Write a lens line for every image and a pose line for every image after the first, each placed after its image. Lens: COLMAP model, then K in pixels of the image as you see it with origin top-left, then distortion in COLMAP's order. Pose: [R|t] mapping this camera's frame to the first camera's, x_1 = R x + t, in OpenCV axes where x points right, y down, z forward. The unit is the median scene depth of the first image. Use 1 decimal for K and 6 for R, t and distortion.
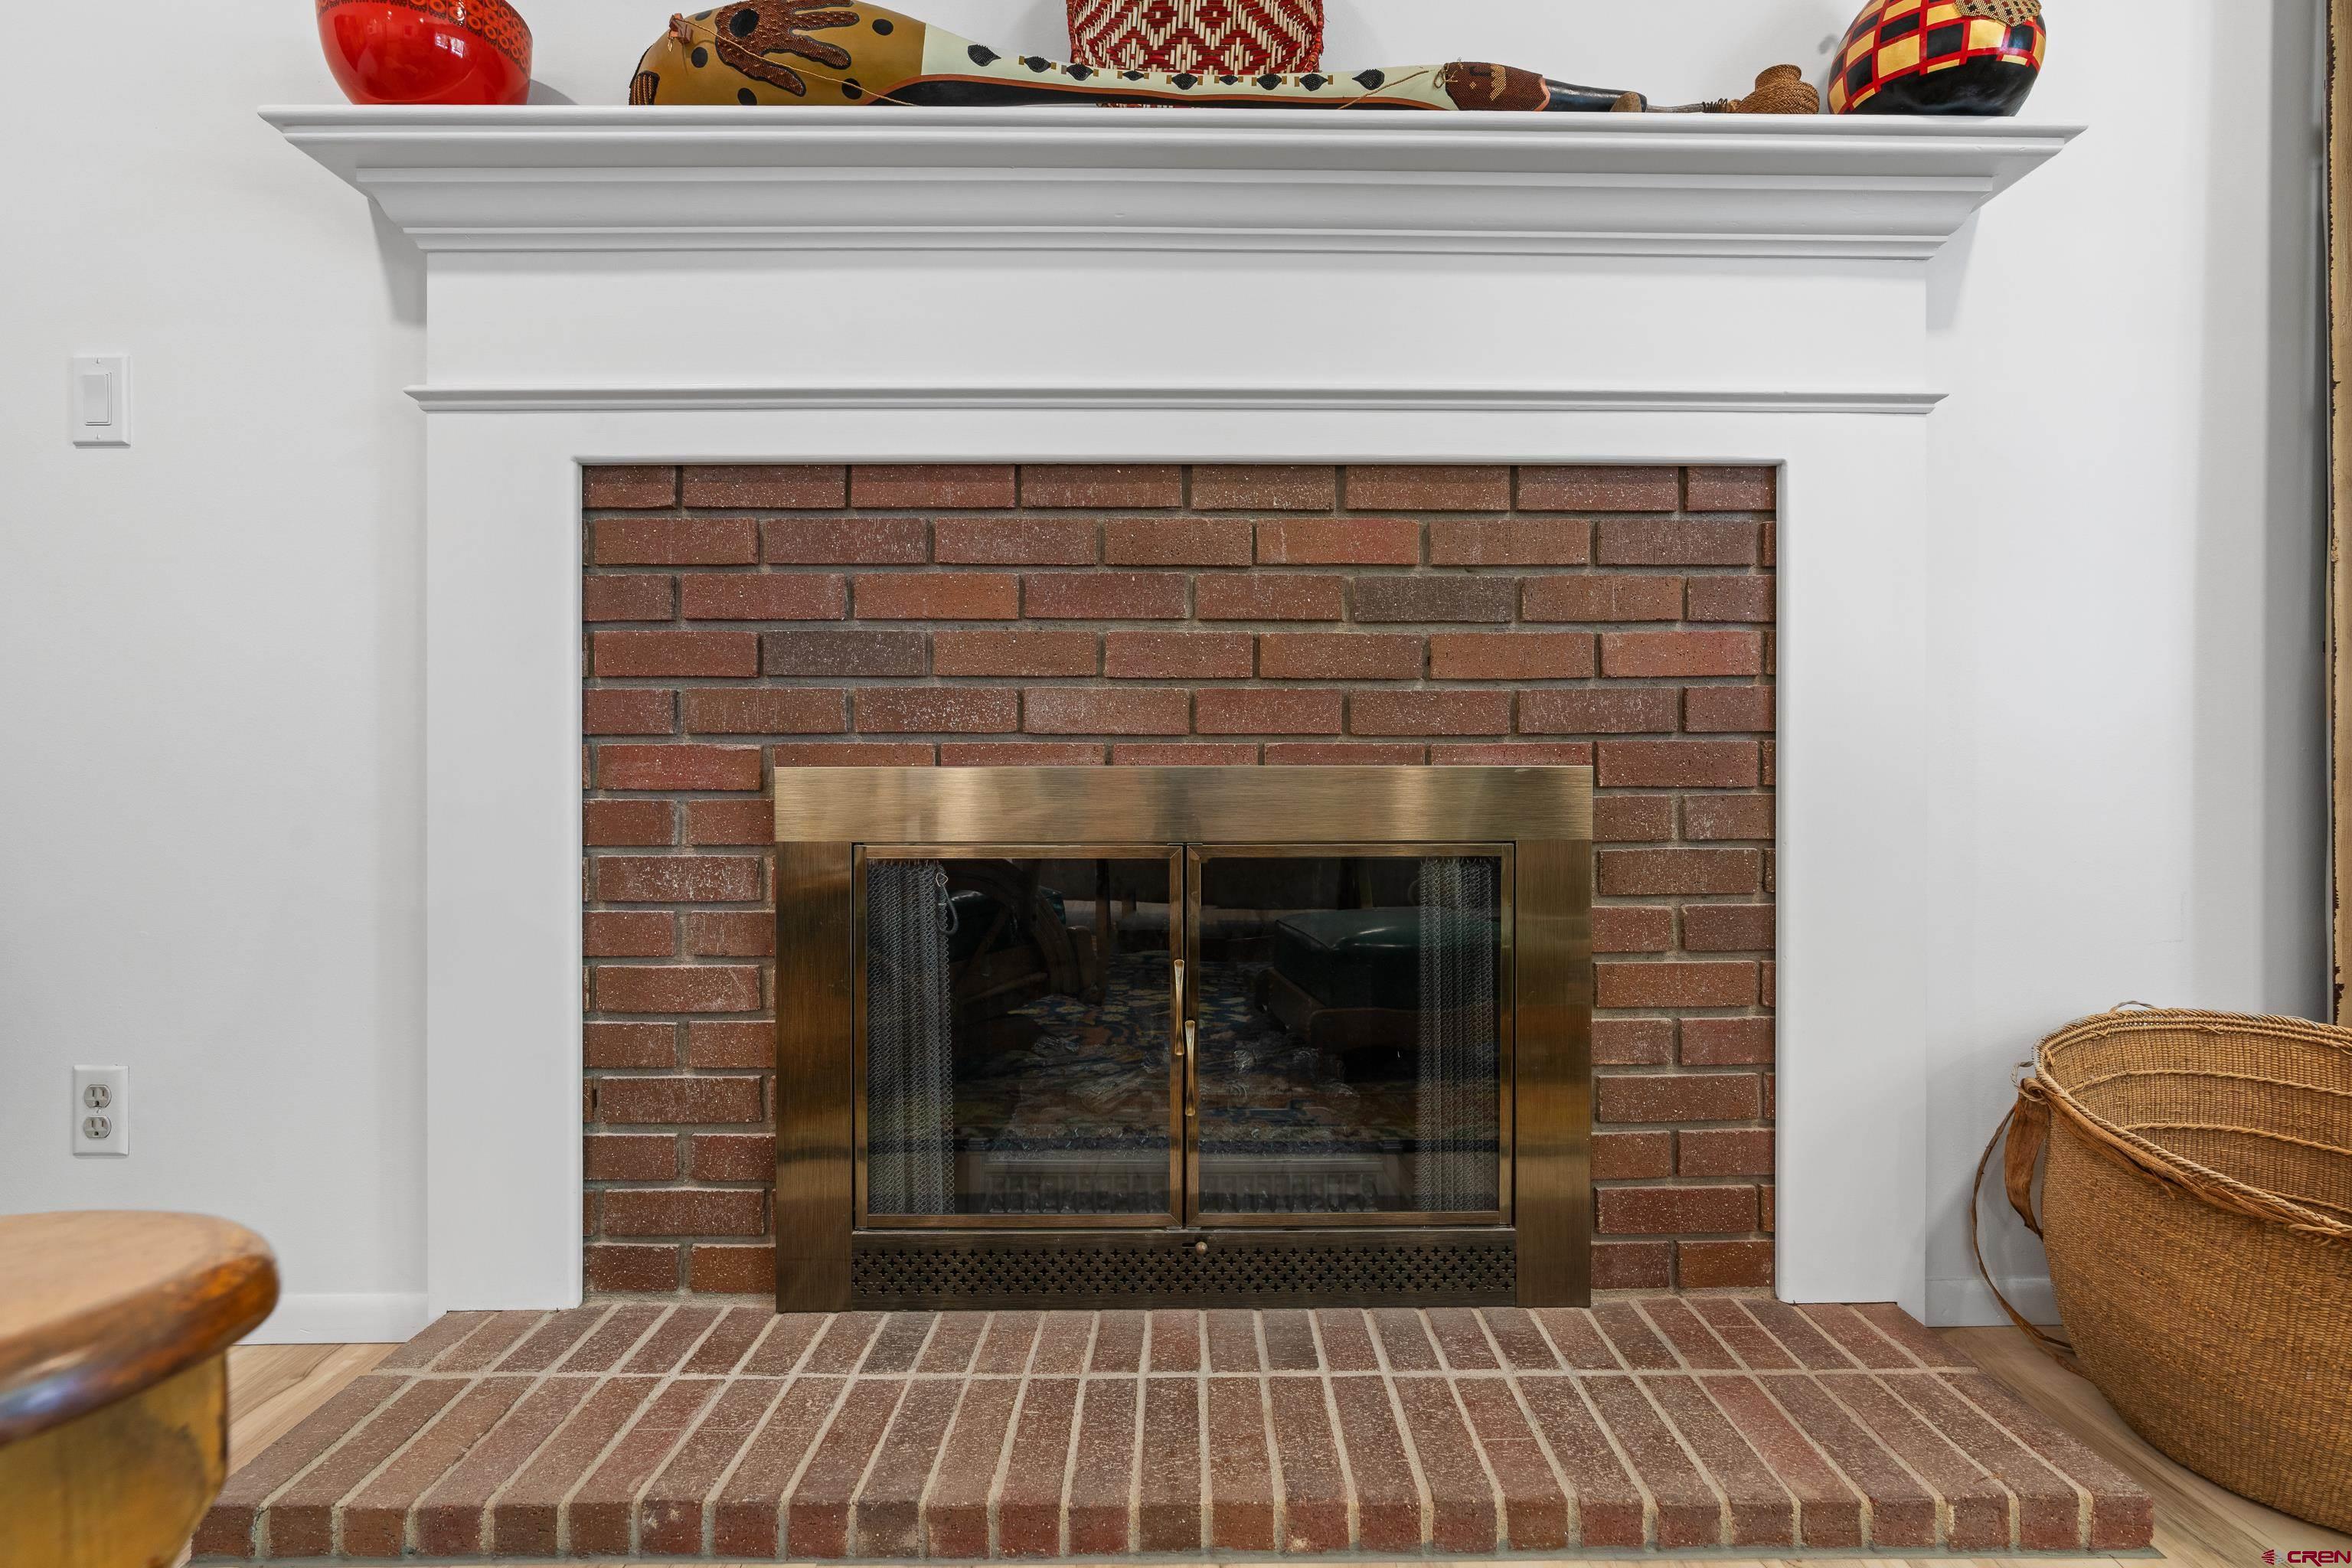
lens RADIAL K [[1098.6, 0, 1178.3], [0, 1098.6, 691.1], [0, 0, 1]] dist [-0.000818, 0.000178]
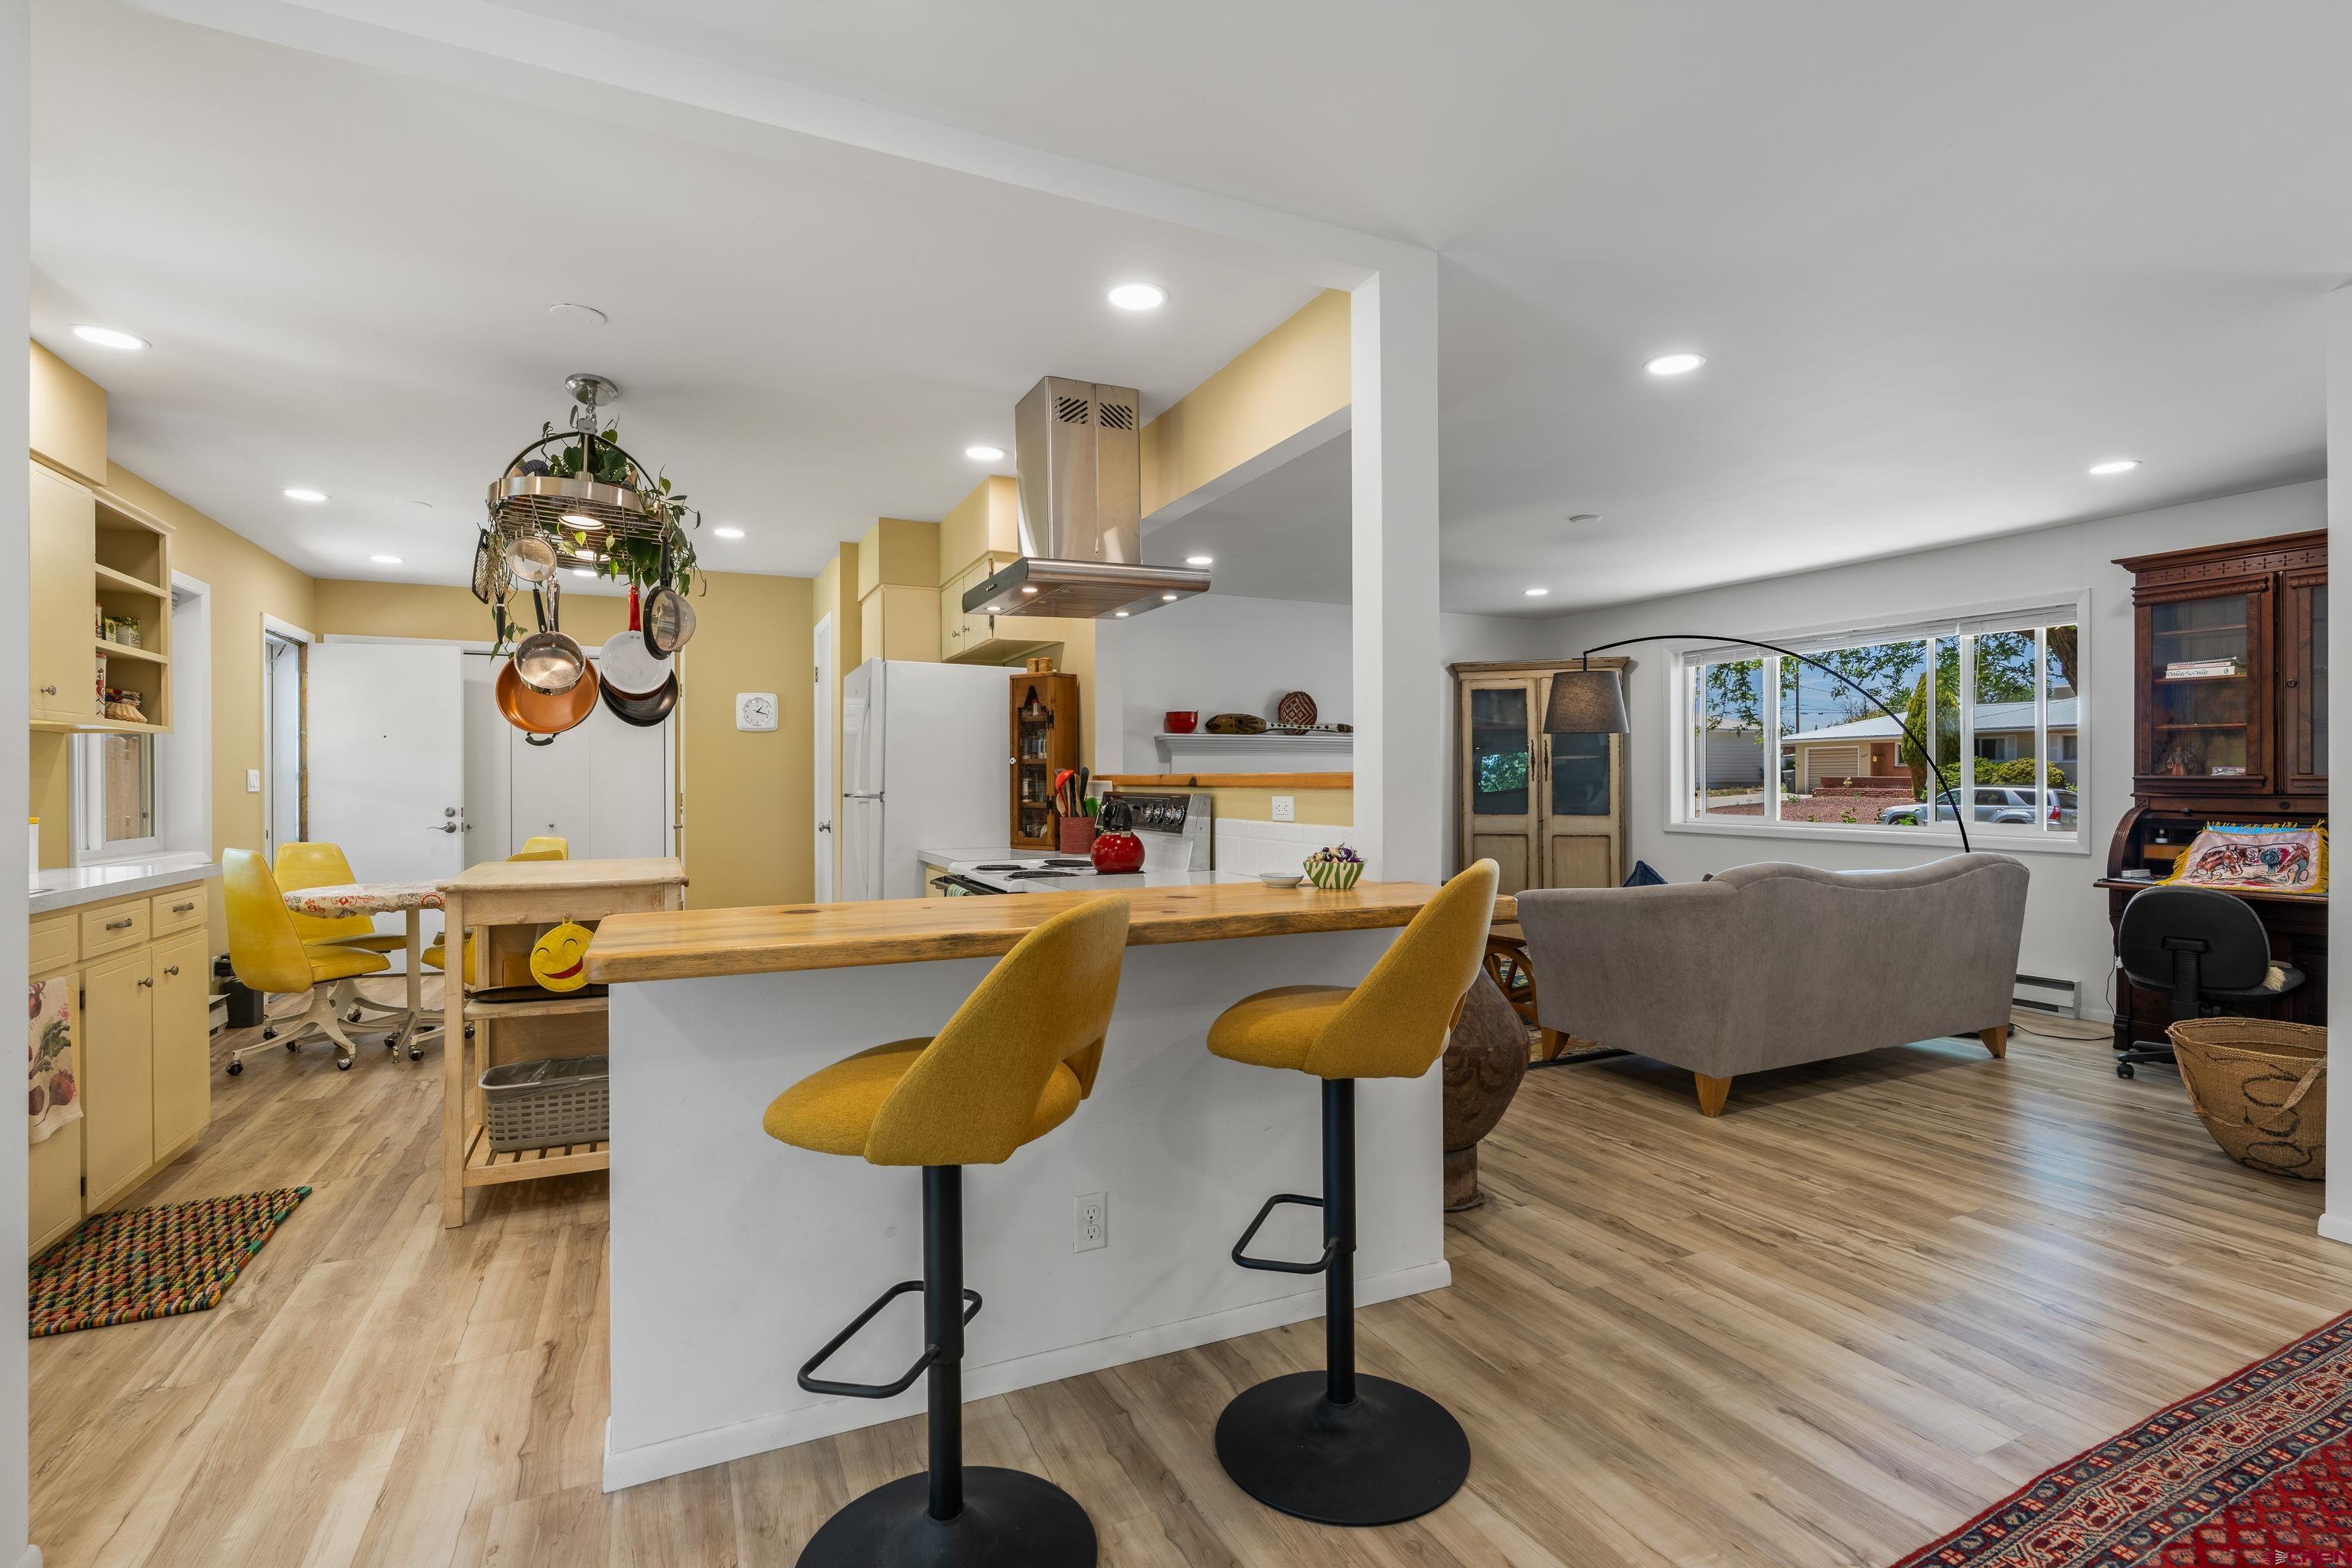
lens RADIAL K [[1088.2, 0, 1182.5], [0, 1088.2, 784.0], [0, 0, 1]] dist [-0.002467, 0.000666]
pose [[0.904782, -0.001817, 0.425871, -2.853086], [0.001675, 0.999998, 0.000708, -0.244246], [-0.425872, 0.000072, 0.904783, -3.744153]]
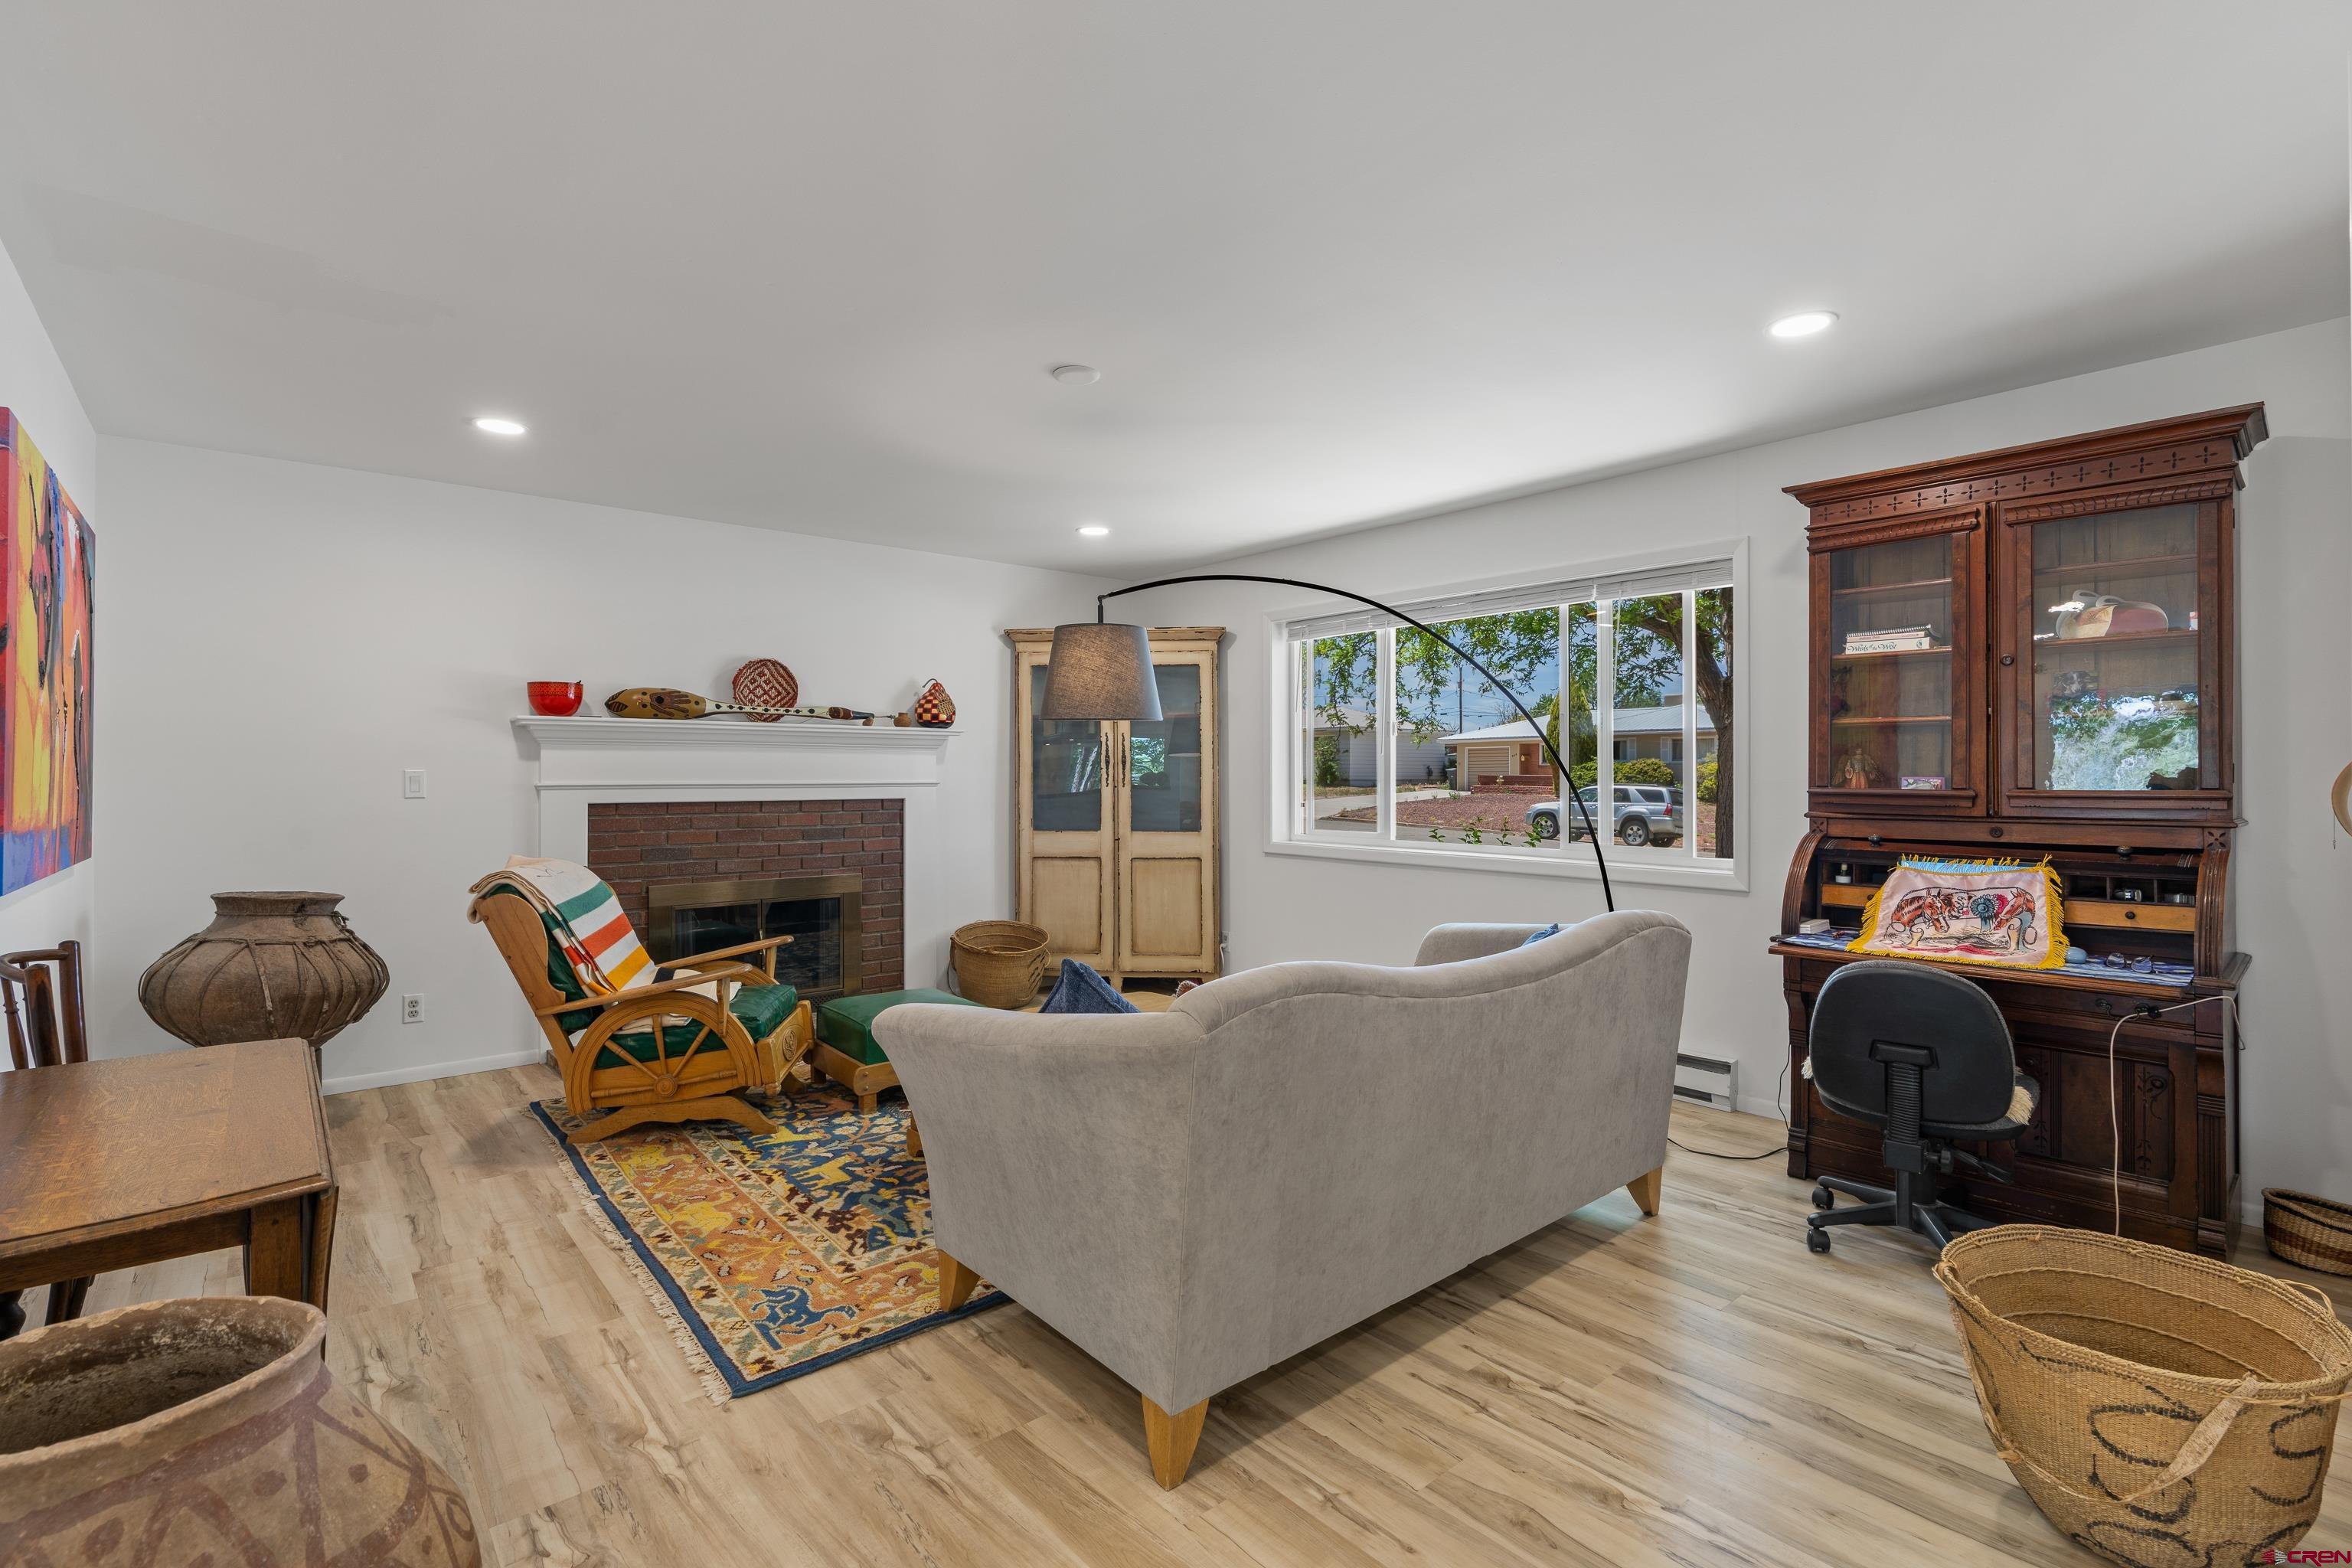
lens RADIAL K [[1083.8, 0, 1182.0], [0, 1083.8, 775.3], [0, 0, 1]] dist [-0.006633, 0.000694]
pose [[0.765024, 0.001859, 0.643999, -1.312101], [0.000098, 0.999995, -0.003004, -0.286375], [-0.644002, 0.002361, 0.765021, -2.862878]]
